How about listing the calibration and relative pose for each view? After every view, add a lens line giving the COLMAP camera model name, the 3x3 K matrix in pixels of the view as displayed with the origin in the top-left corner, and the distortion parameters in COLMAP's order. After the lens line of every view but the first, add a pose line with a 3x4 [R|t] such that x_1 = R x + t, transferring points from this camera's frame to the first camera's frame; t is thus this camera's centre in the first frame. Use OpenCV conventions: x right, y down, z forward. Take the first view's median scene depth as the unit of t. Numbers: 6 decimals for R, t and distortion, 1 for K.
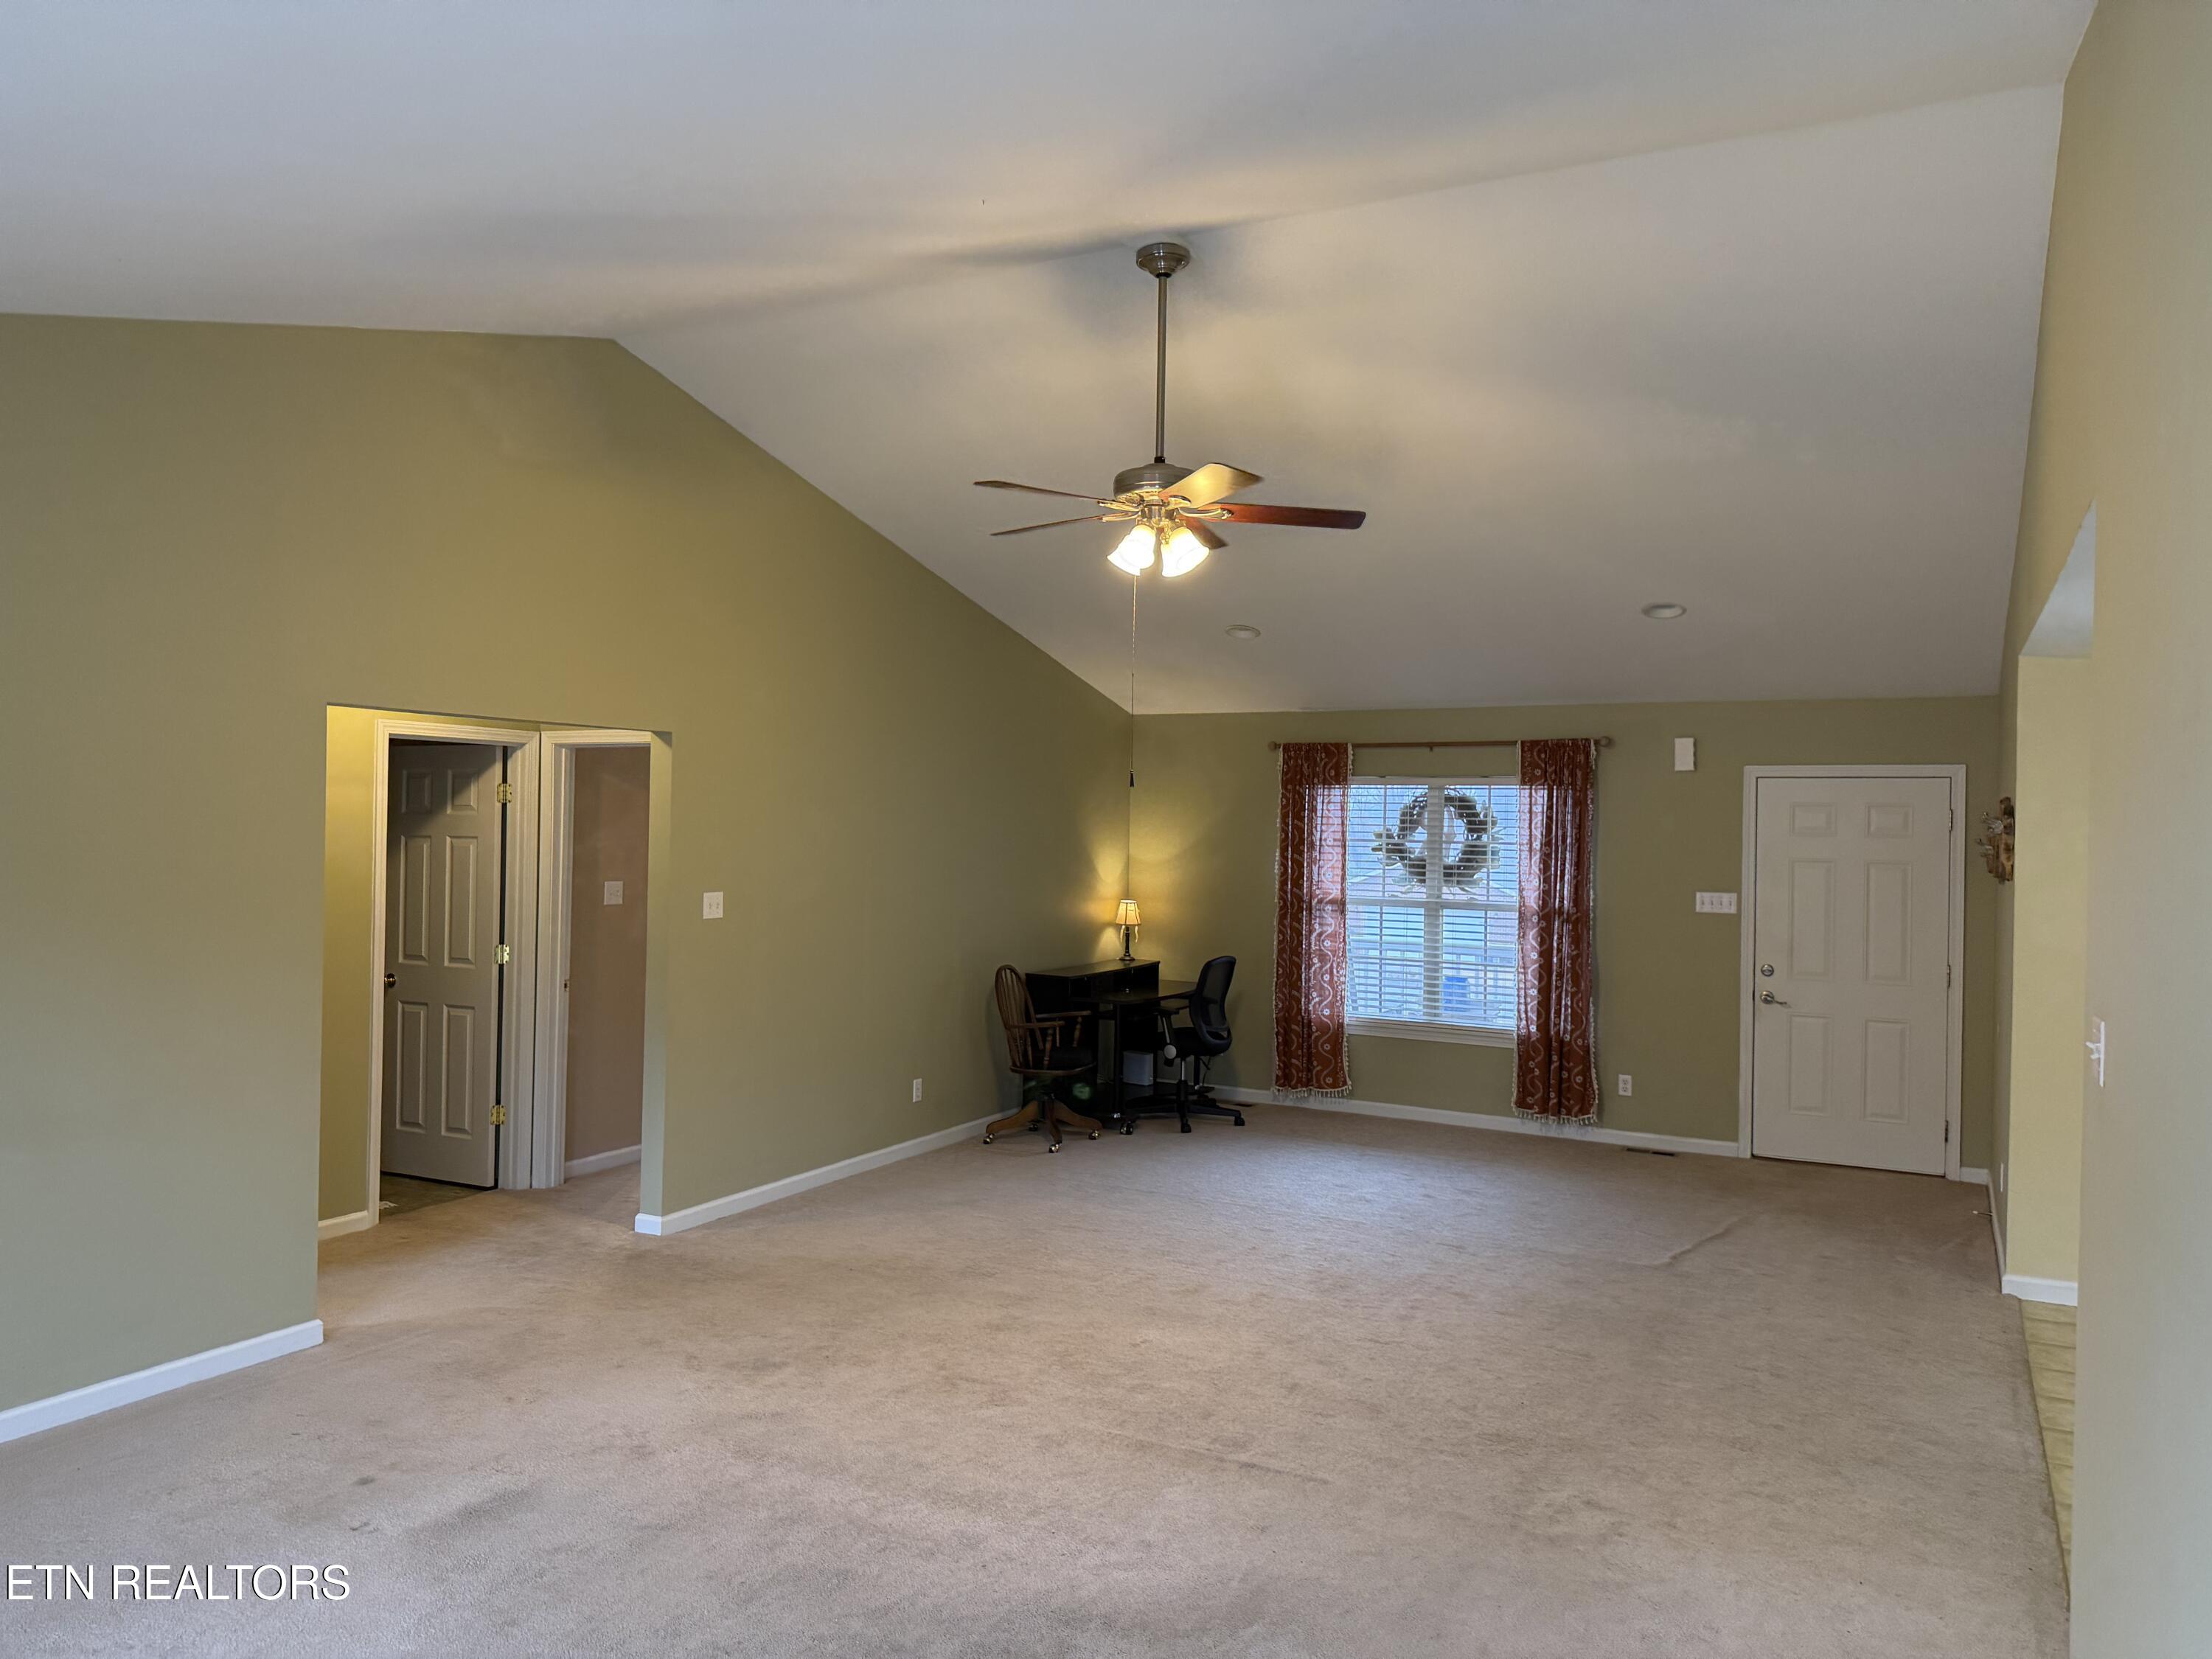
lens RADIAL K [[1534.7, 0, 1106.0], [0, 1534.7, 829.5], [0, 0, 1]] dist [0.114178, -0.173065]
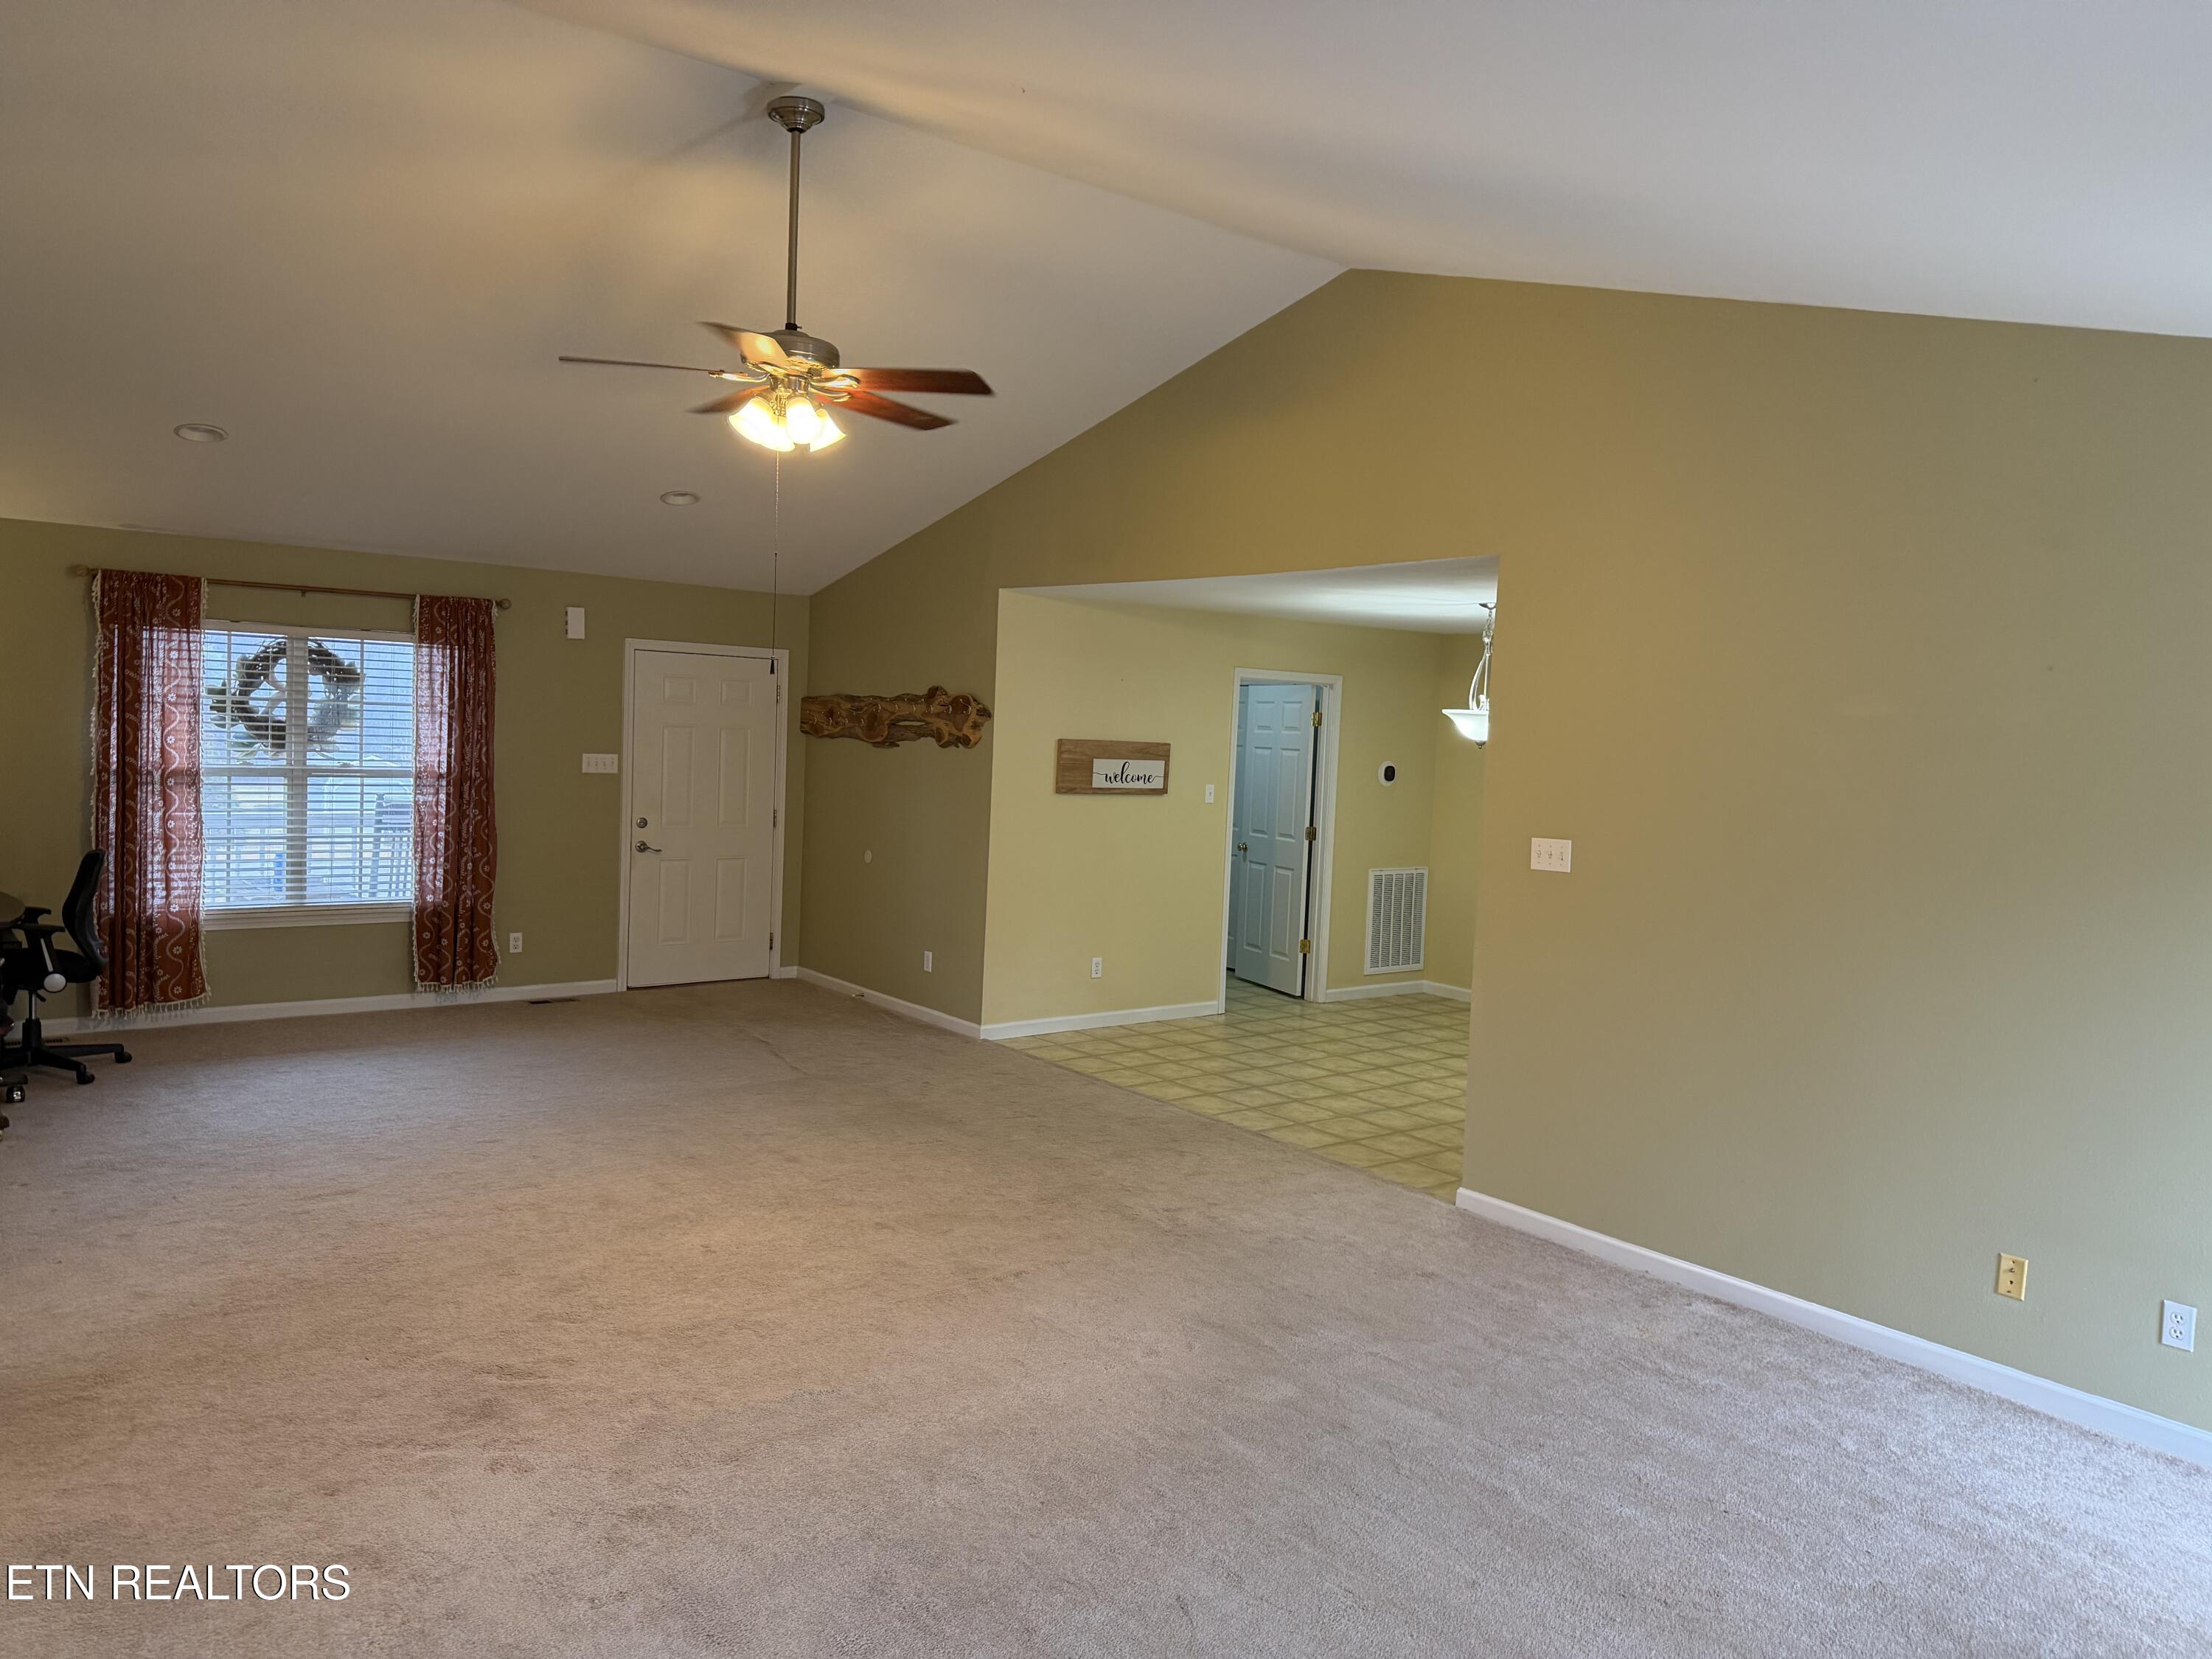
lens RADIAL K [[1529.1, 0, 1103.5], [0, 1529.1, 803.4], [0, 0, 1]] dist [0.129259, -0.170551]
pose [[0.413124, -0.049655, 0.909320, -0.430234], [-0.033024, 0.997039, 0.069448, -0.011032], [-0.910076, -0.058720, 0.410261, 0.231293]]
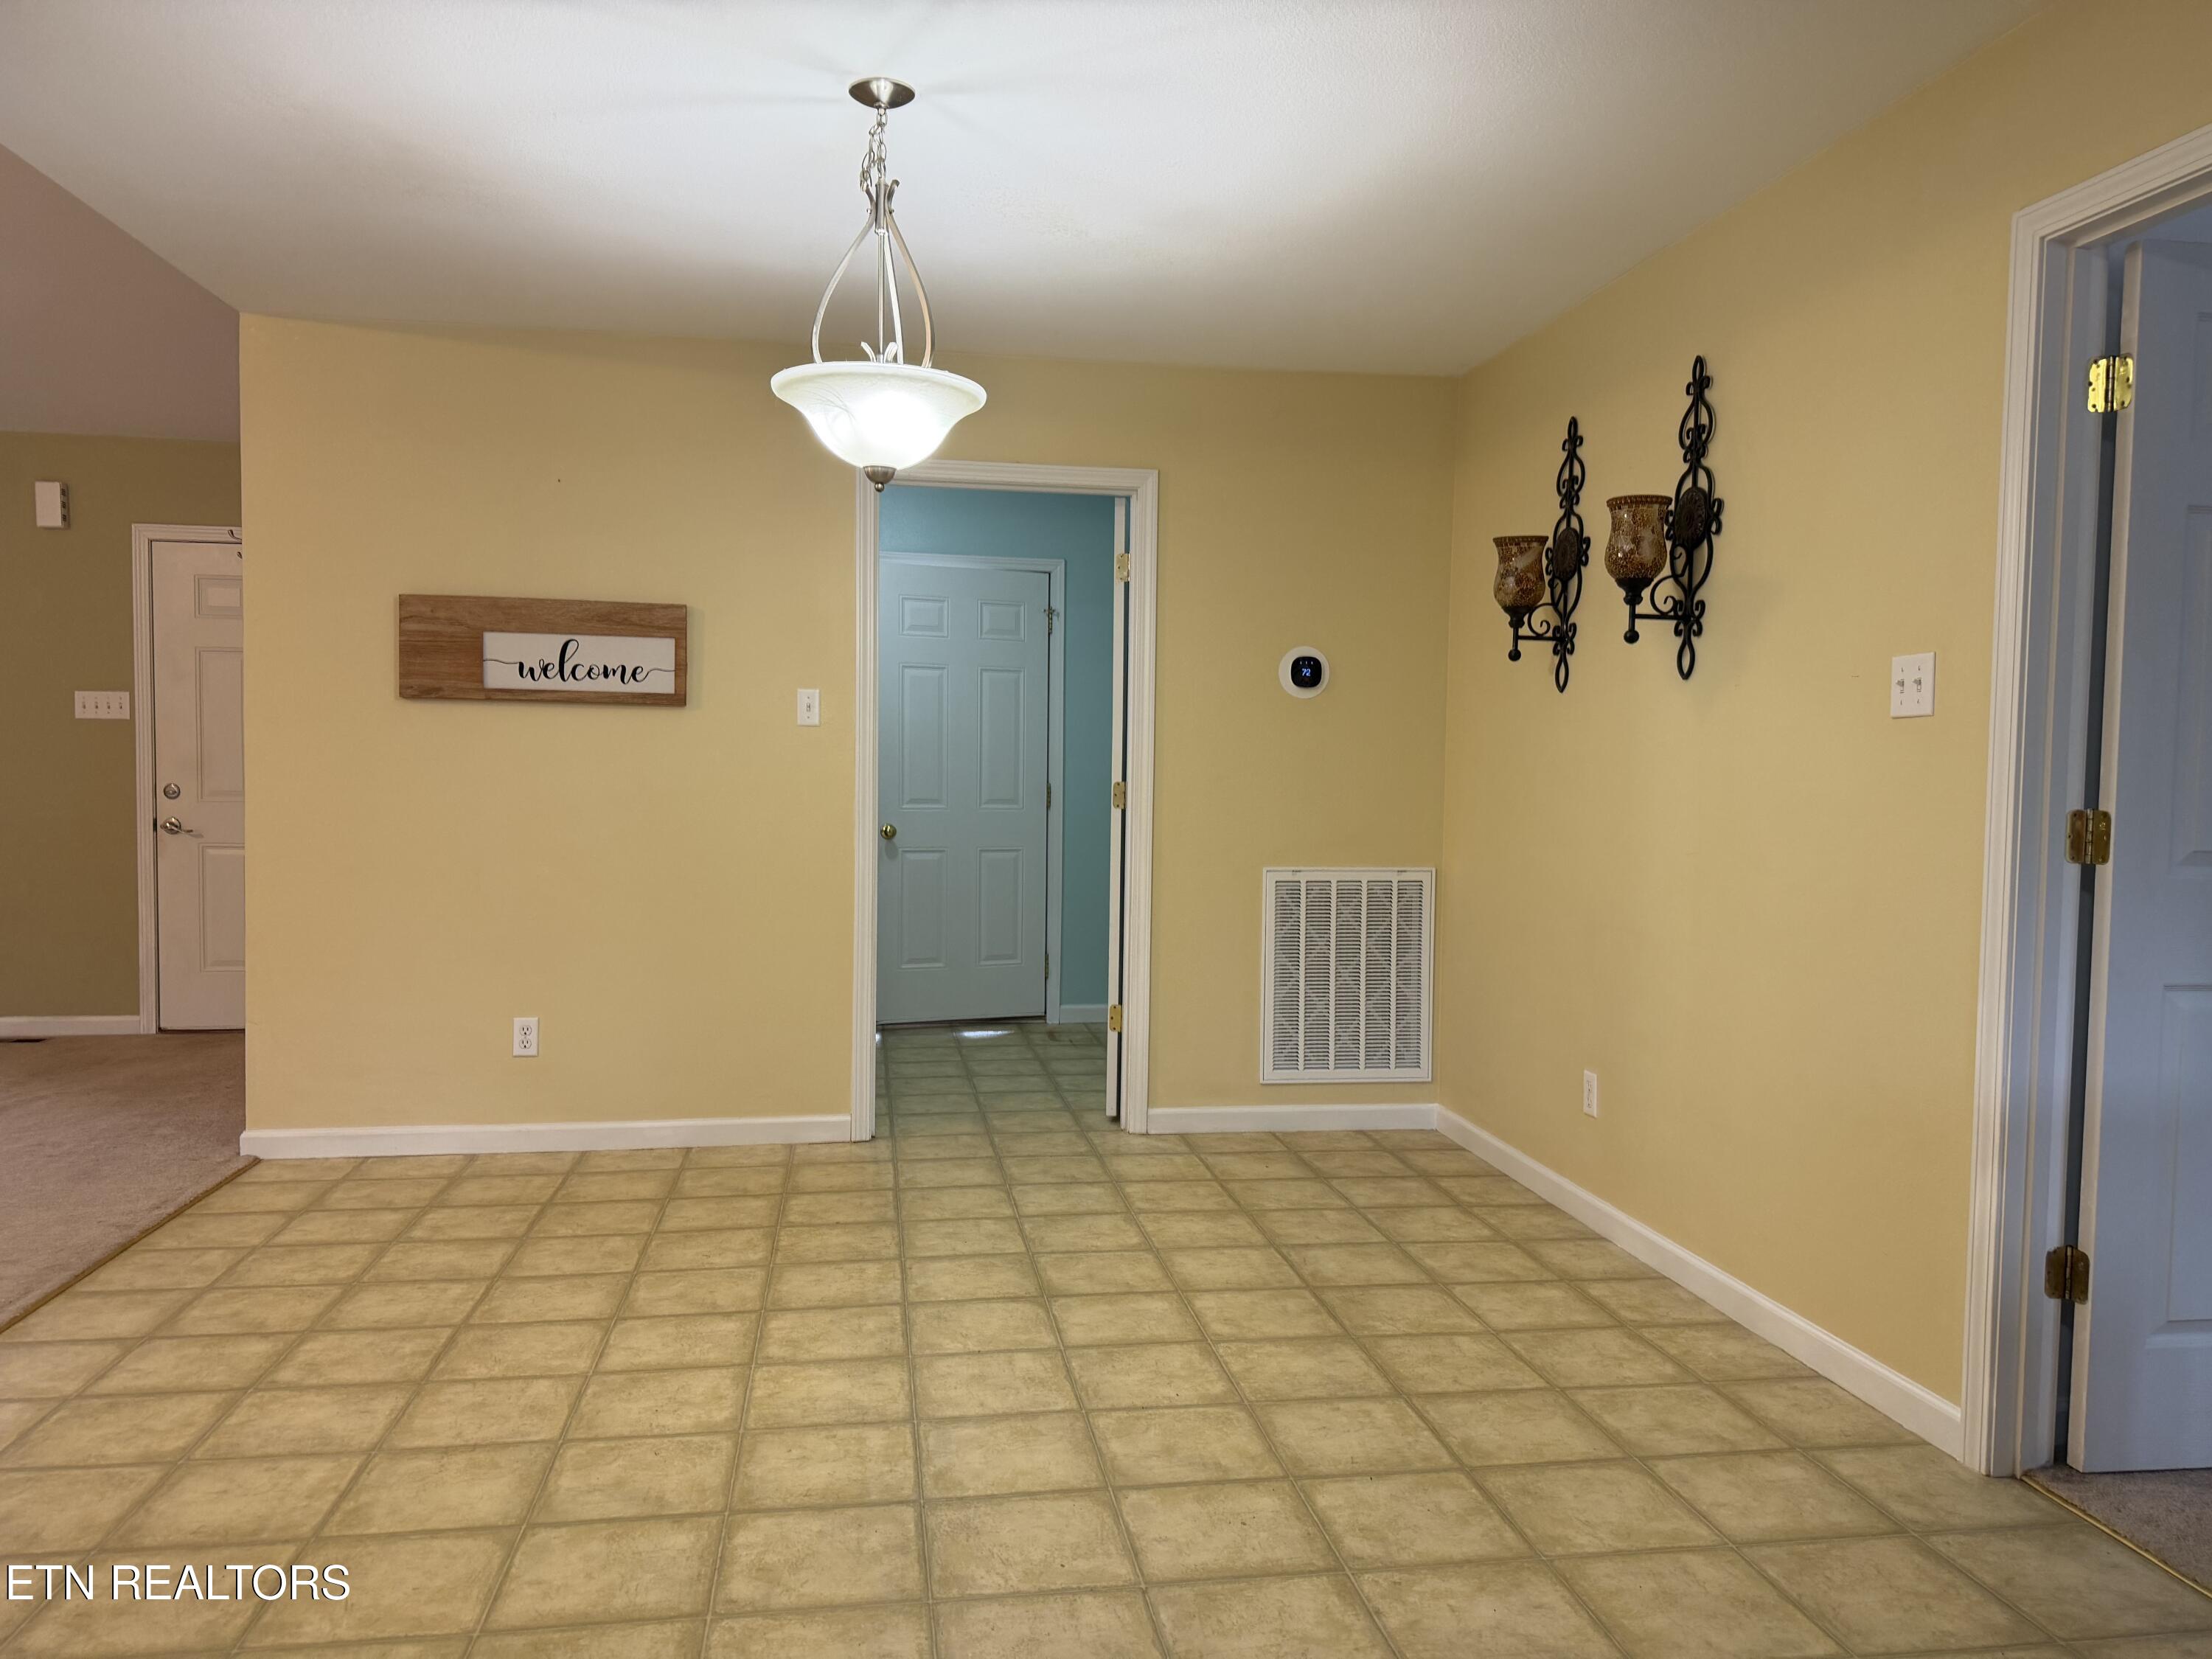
lens RADIAL K [[1518.3, 0, 1106.0], [0, 1518.3, 829.5], [0, 0, 1]] dist [0.057250, -0.070609]
pose [[0.803521, -0.030356, 0.594502, 0.328873], [0.003375, 0.998915, 0.046445, 0.072357], [-0.595267, -0.035313, 0.802752, 0.102924]]
